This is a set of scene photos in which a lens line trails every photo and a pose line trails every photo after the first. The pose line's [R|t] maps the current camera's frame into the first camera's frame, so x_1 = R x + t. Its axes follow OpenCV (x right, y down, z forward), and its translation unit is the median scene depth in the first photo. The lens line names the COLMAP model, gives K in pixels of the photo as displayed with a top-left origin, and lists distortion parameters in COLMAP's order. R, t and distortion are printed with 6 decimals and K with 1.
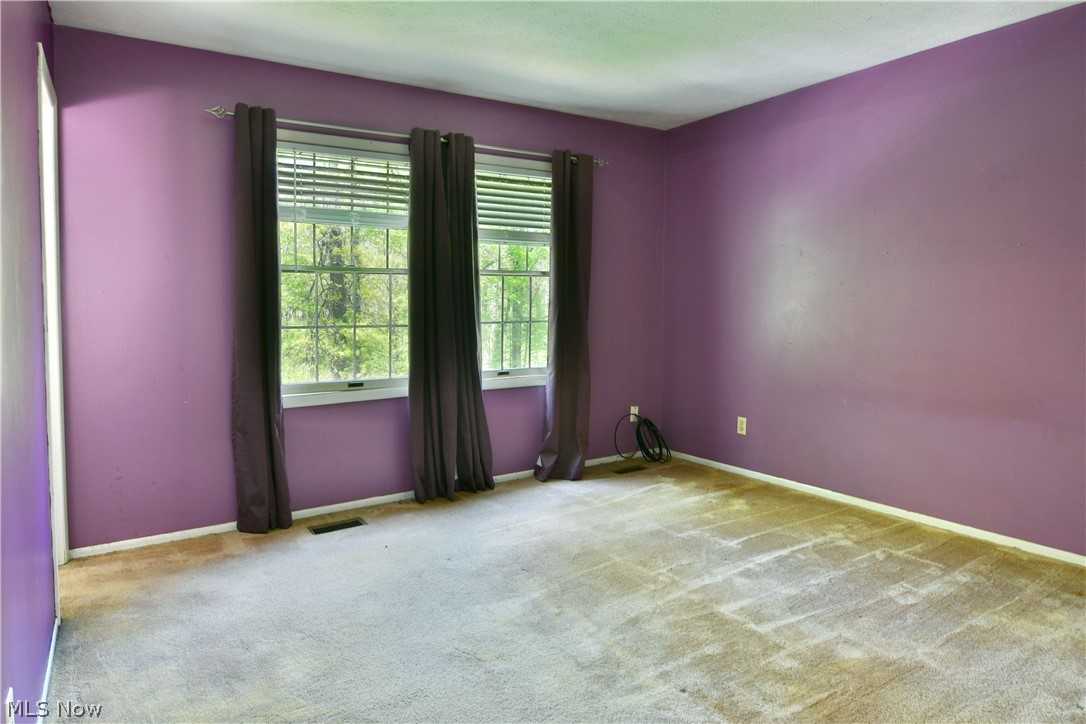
lens RADIAL K [[662.8, 0, 530.9], [0, 662.8, 354.0], [0, 0, 1]] dist [-0.011130, -0.003721]
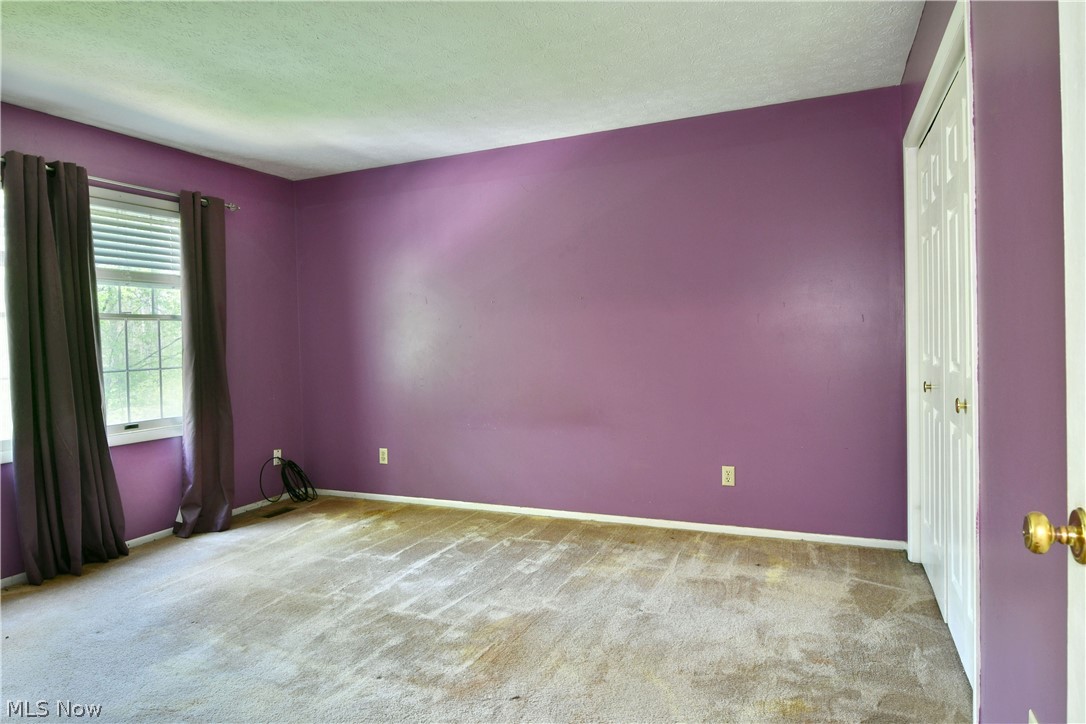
lens RADIAL K [[662.8, 0, 545.1], [0, 662.8, 365.6], [0, 0, 1]] dist [-0.011130, -0.003721]
pose [[0.825861, -0.038282, 0.562572, -0.095613], [0.066952, 0.997292, -0.030422, 0.013552], [-0.559885, 0.062790, 0.826188, -0.089304]]
